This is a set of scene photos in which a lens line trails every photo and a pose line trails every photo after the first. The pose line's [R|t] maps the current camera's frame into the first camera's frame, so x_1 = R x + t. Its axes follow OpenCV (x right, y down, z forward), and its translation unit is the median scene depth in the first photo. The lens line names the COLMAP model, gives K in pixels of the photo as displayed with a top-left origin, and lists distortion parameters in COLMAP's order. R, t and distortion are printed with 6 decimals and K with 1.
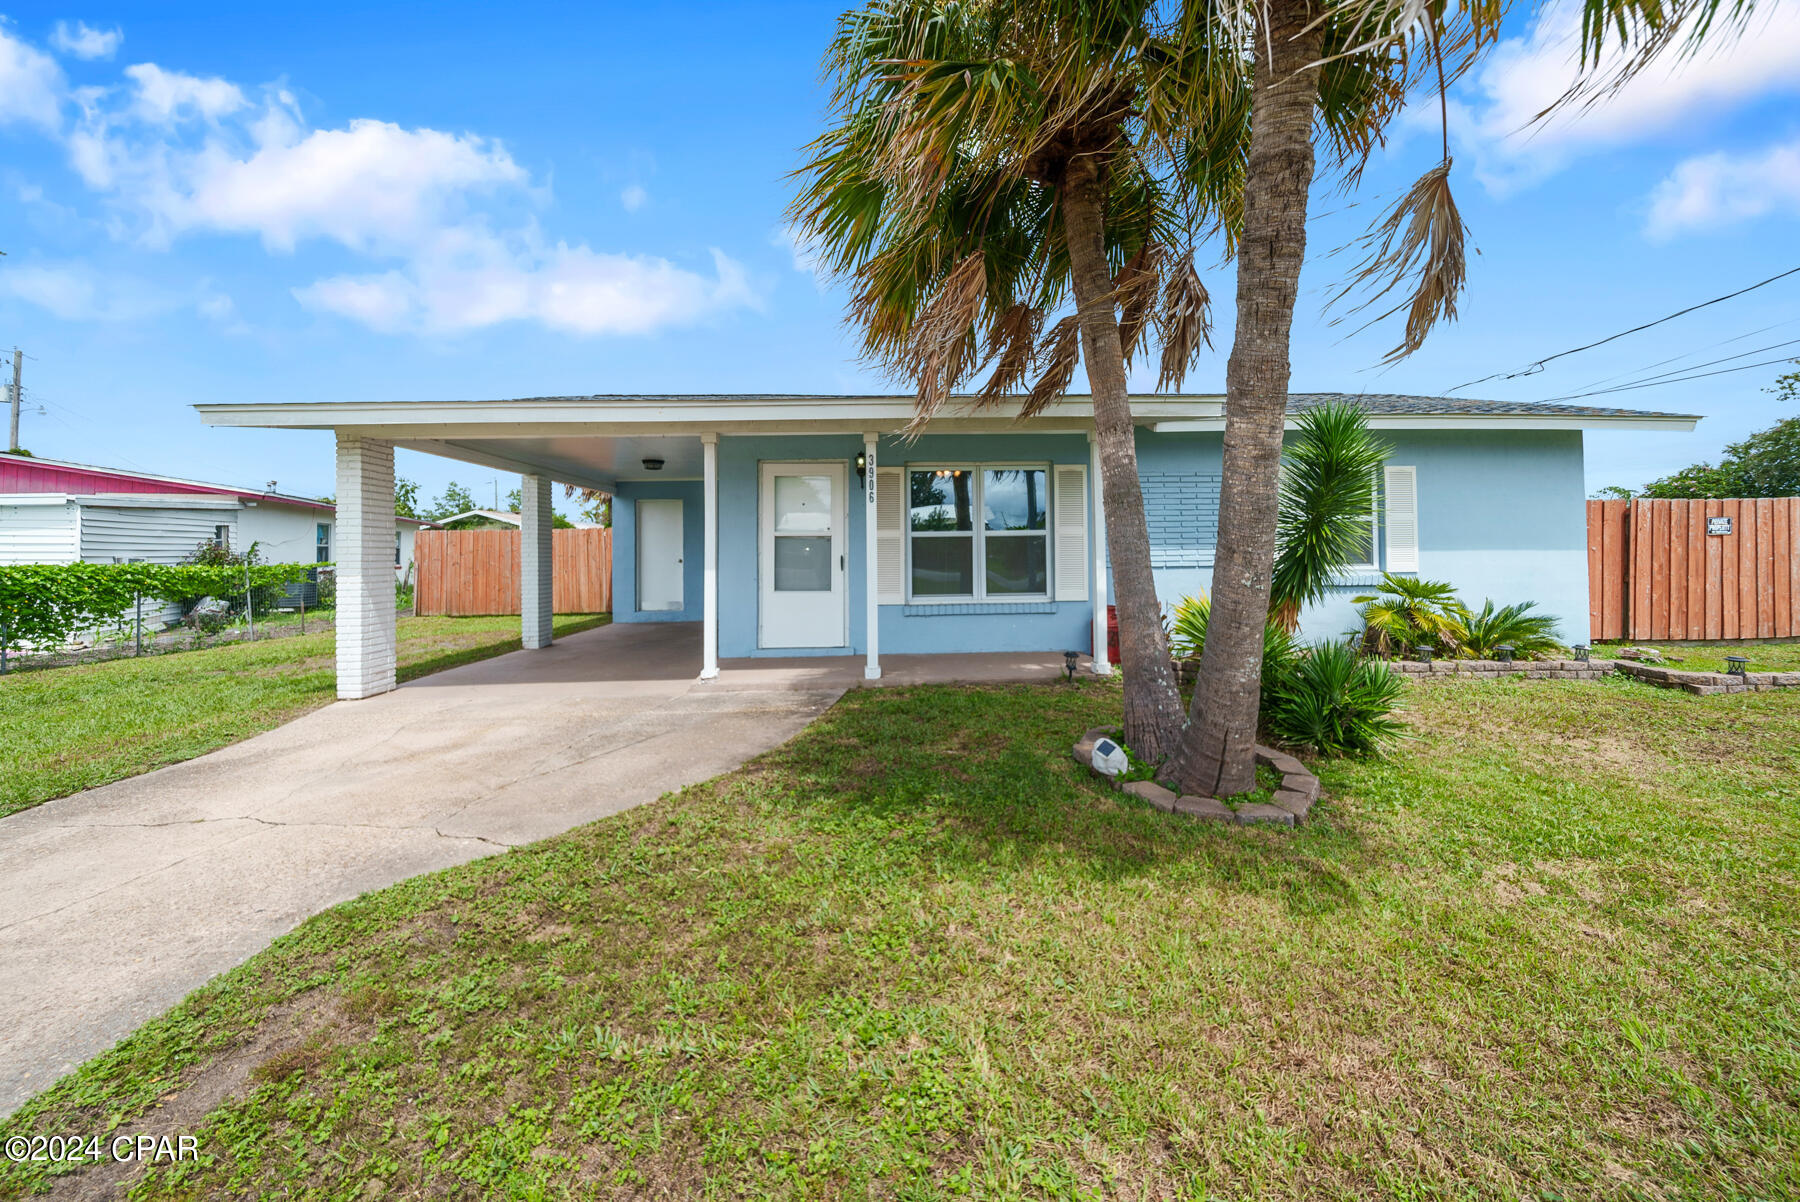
lens RADIAL K [[660.5, 0, 903.0], [0, 660.5, 559.4], [0, 0, 1]] dist [-0.007988, -0.000247]
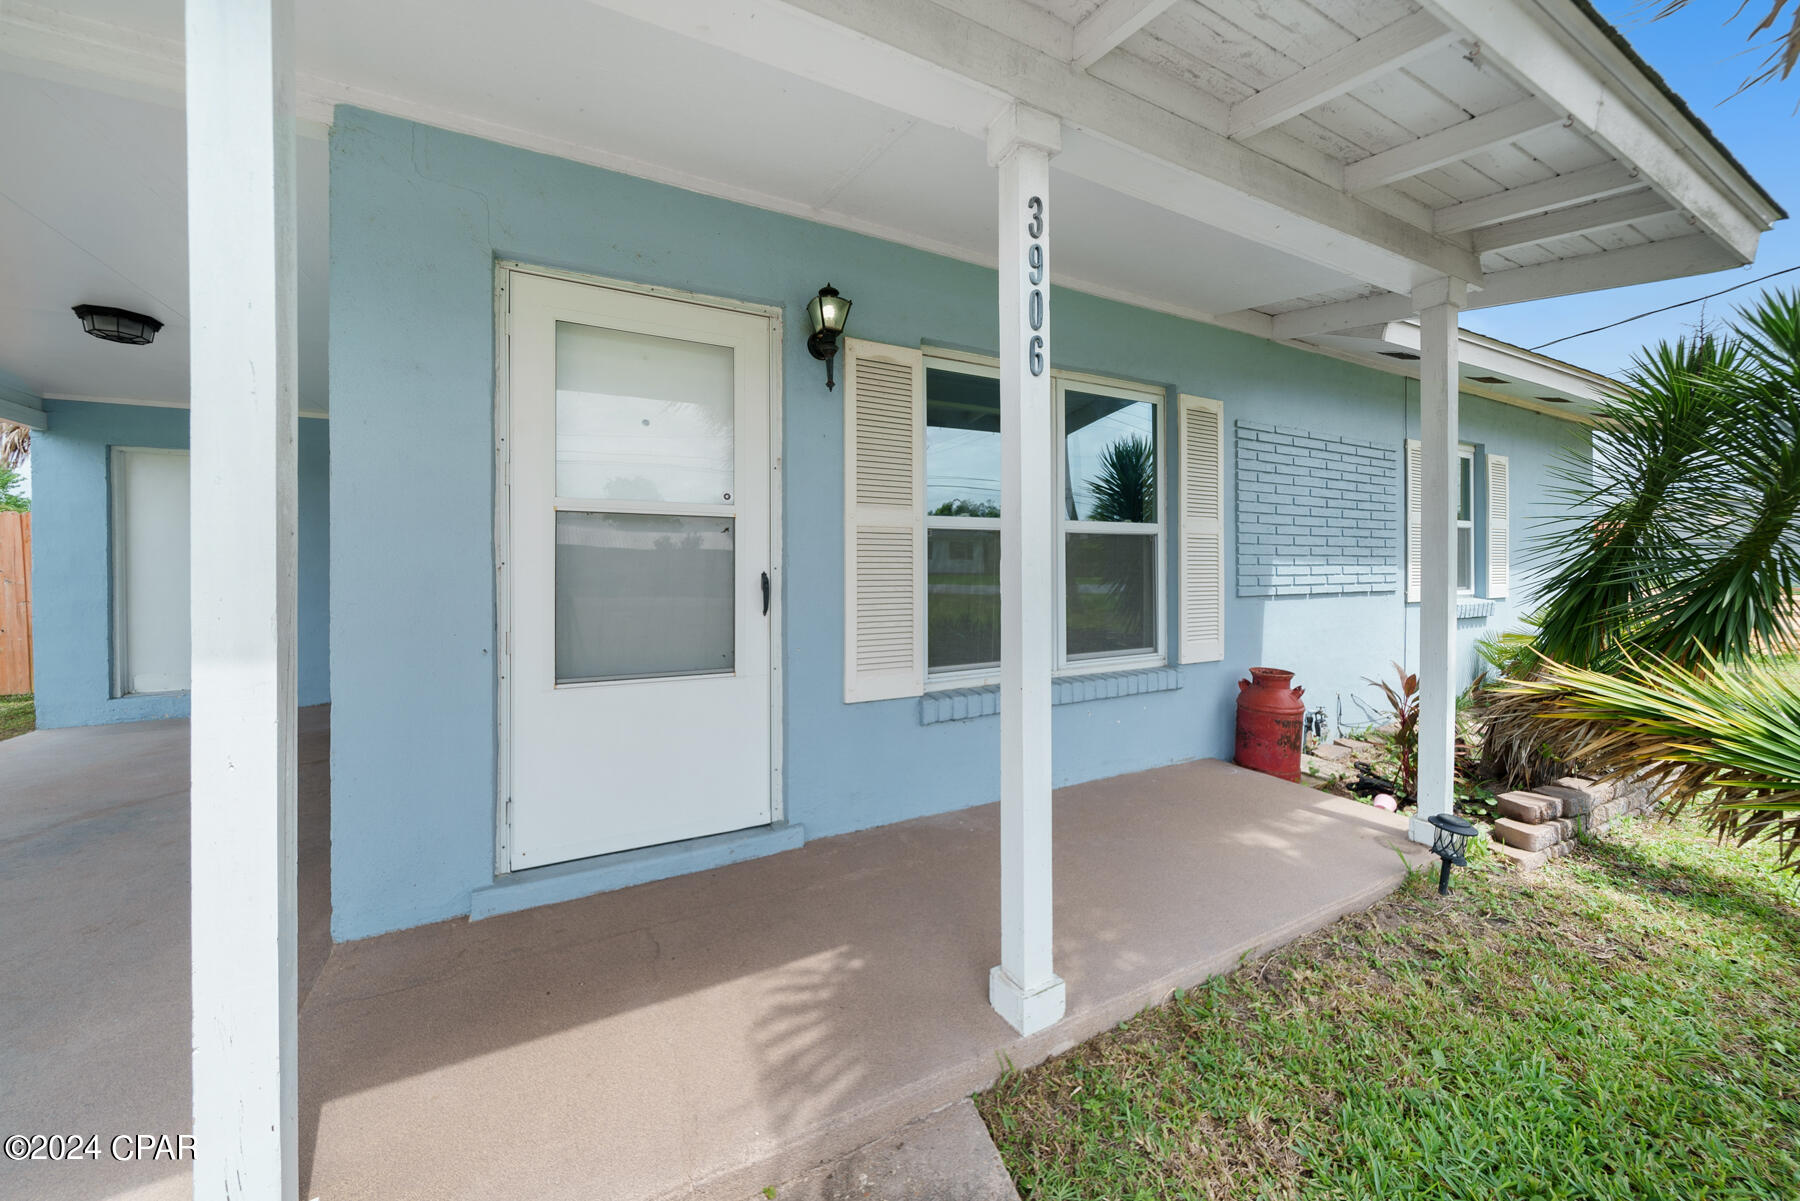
lens RADIAL K [[635.3, 0, 900.9], [0, 635.3, 583.2], [0, 0, 1]] dist [-0.004235, -0.000198]
pose [[0.906919, -0.002690, 0.421296, -0.209364], [-0.001123, 0.999961, 0.008802, -0.003648], [-0.421304, -0.008456, 0.906880, 0.797151]]
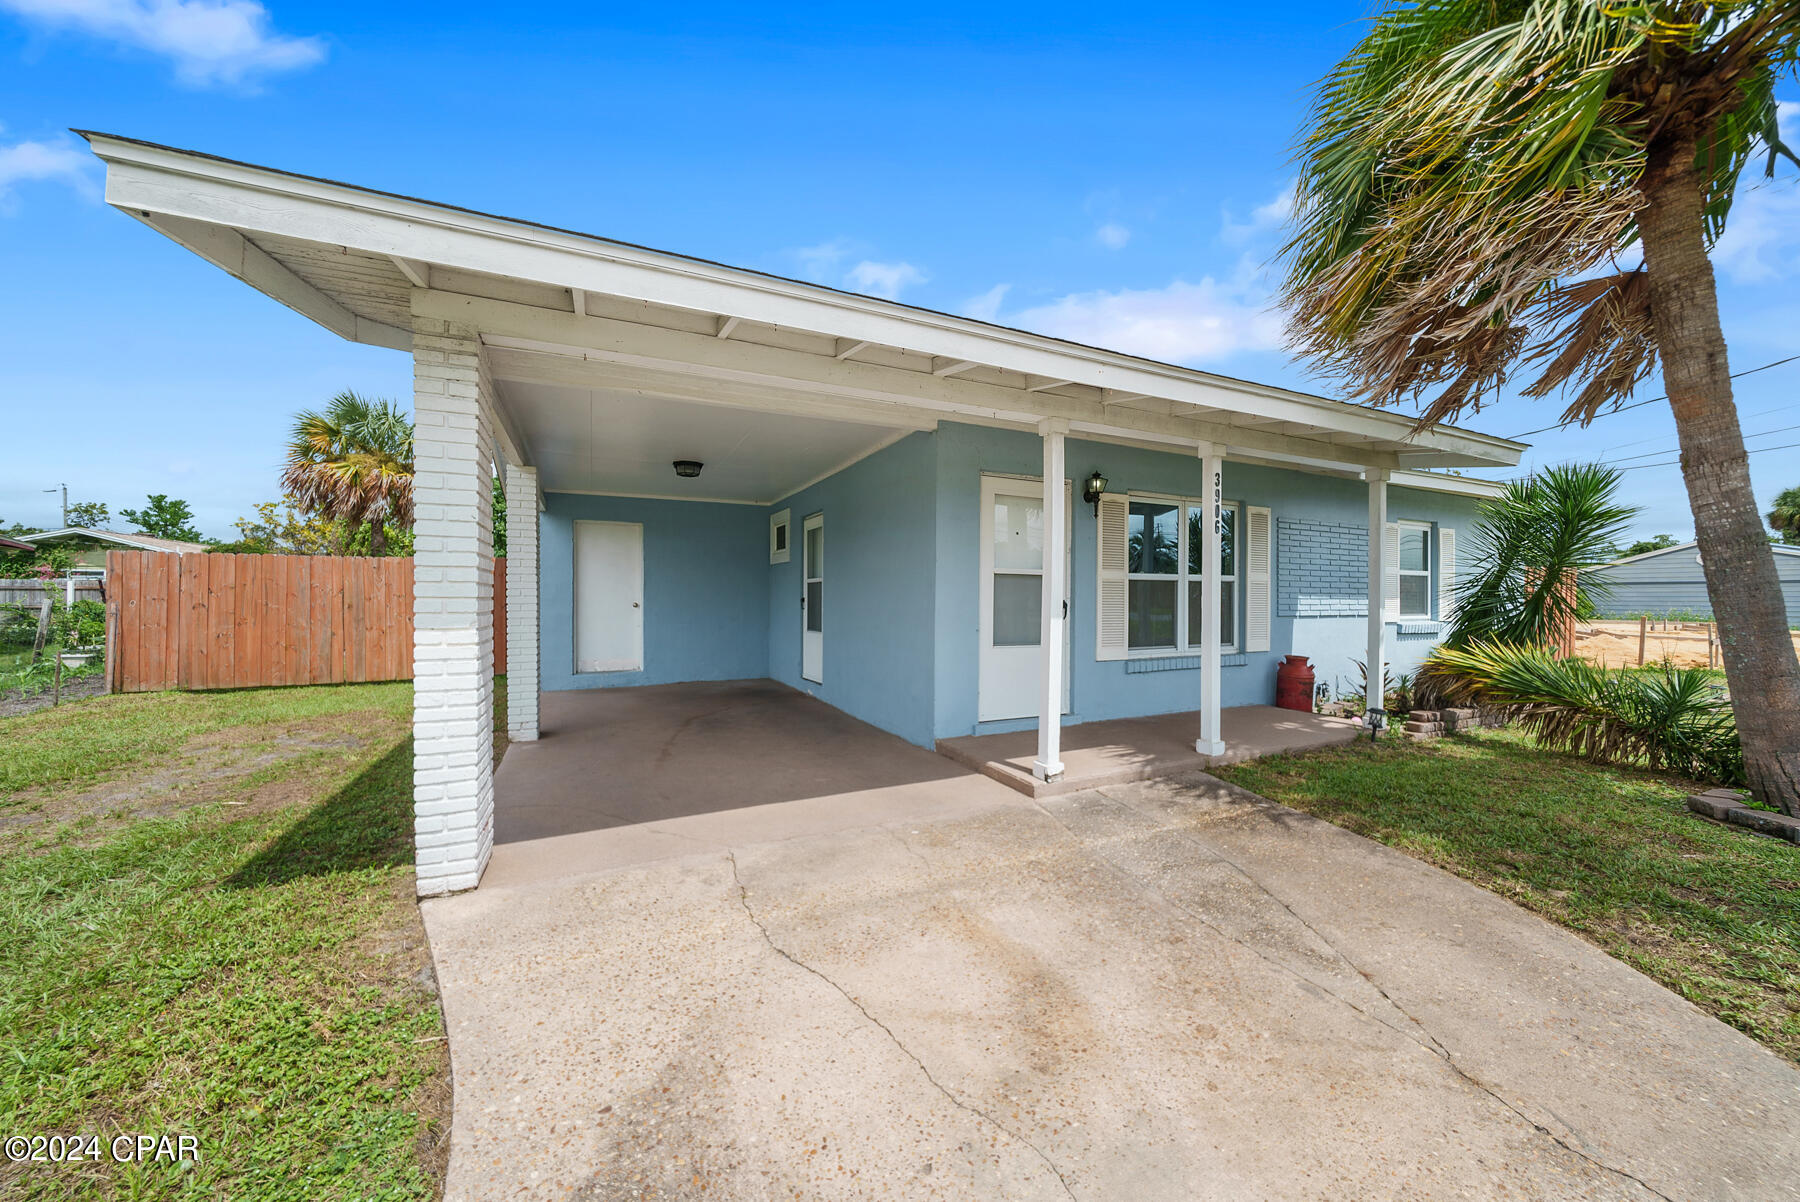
lens RADIAL K [[635.3, 0, 894.9], [0, 635.3, 613.5], [0, 0, 1]] dist [-0.004235, -0.000198]
pose [[0.920562, 0.005324, 0.390560, -0.708659], [-0.008818, 0.999936, 0.007153, 0.008296], [-0.390496, -0.010029, 0.920550, 0.454787]]
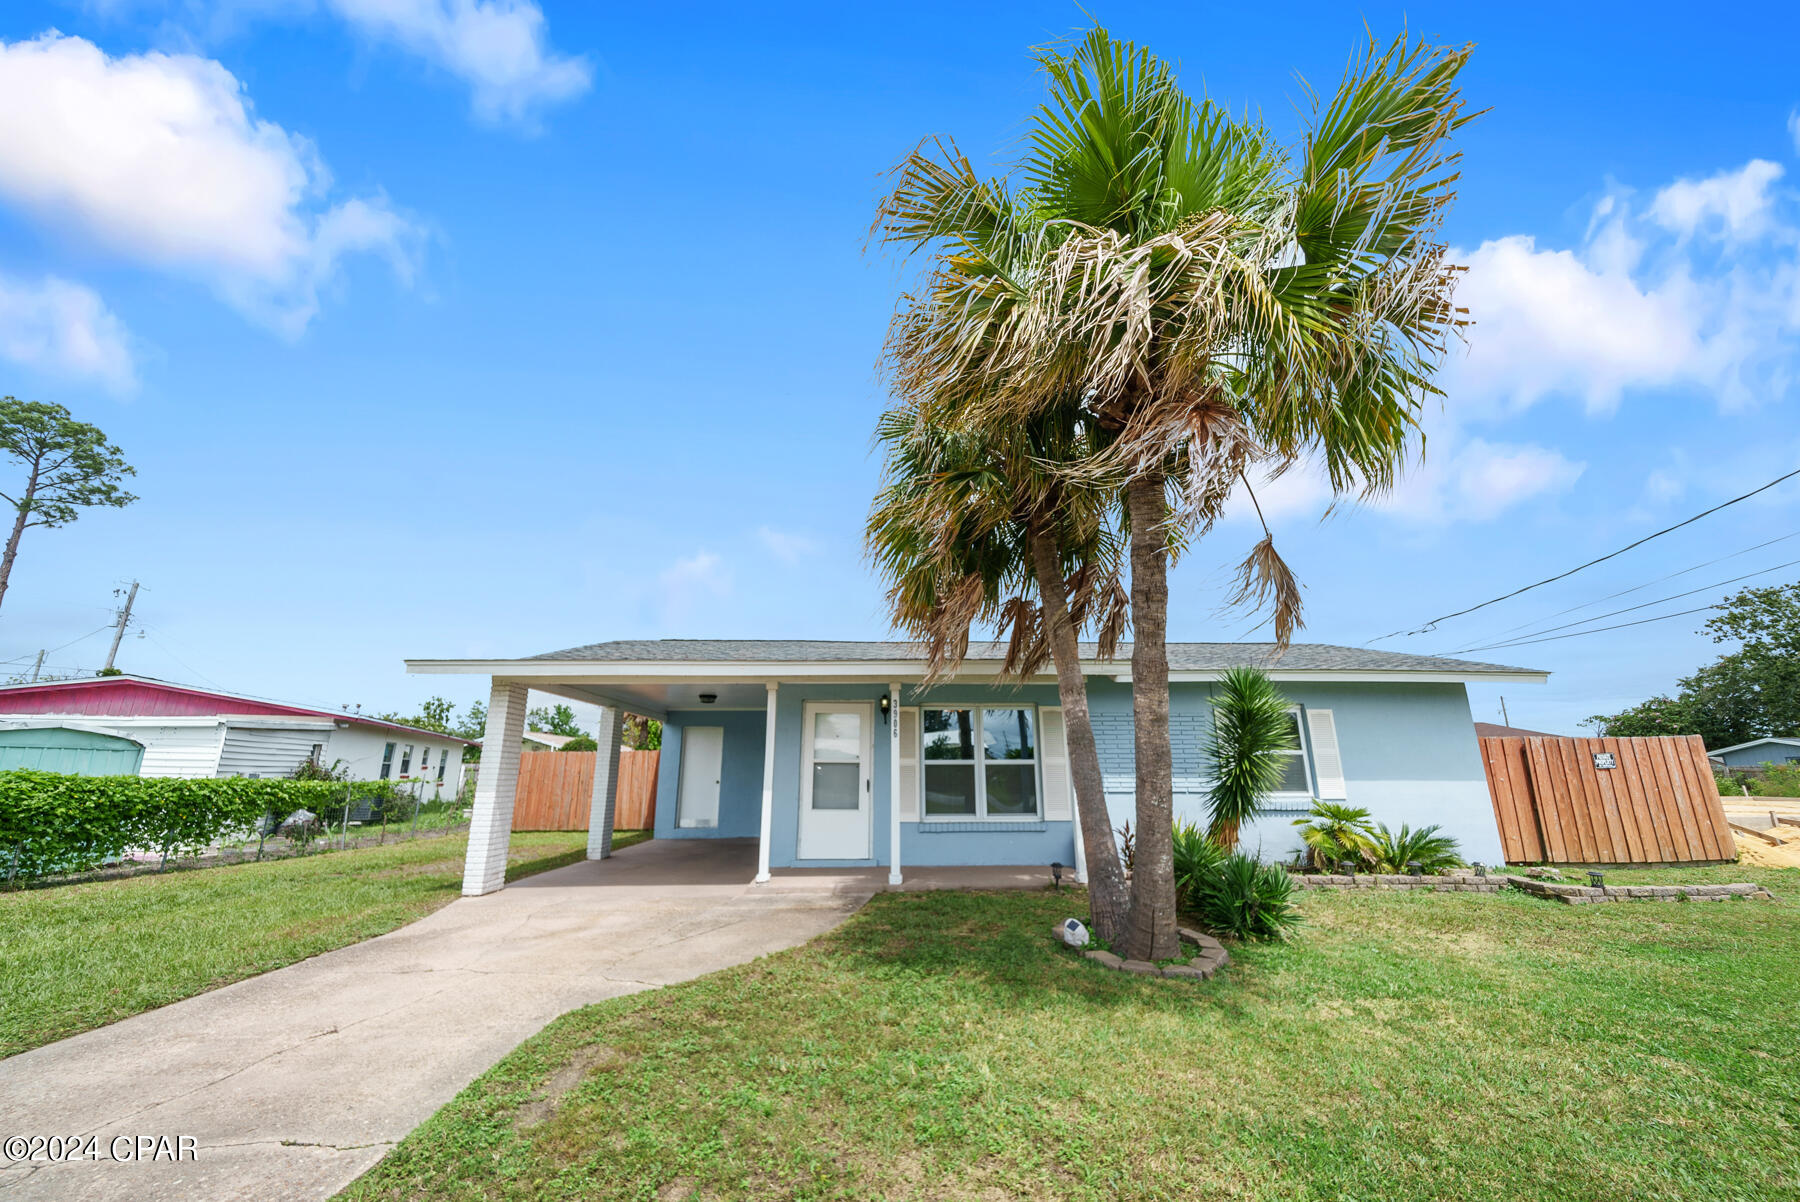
lens RADIAL K [[635.3, 0, 900.5], [0, 635.3, 603.7], [0, 0, 1]] dist [-0.004235, -0.000198]
pose [[0.999910, 0.008686, -0.010223, -0.028754], [-0.011127, 0.962665, -0.270467, -0.002008], [0.007492, 0.270557, 0.962675, -0.272855]]
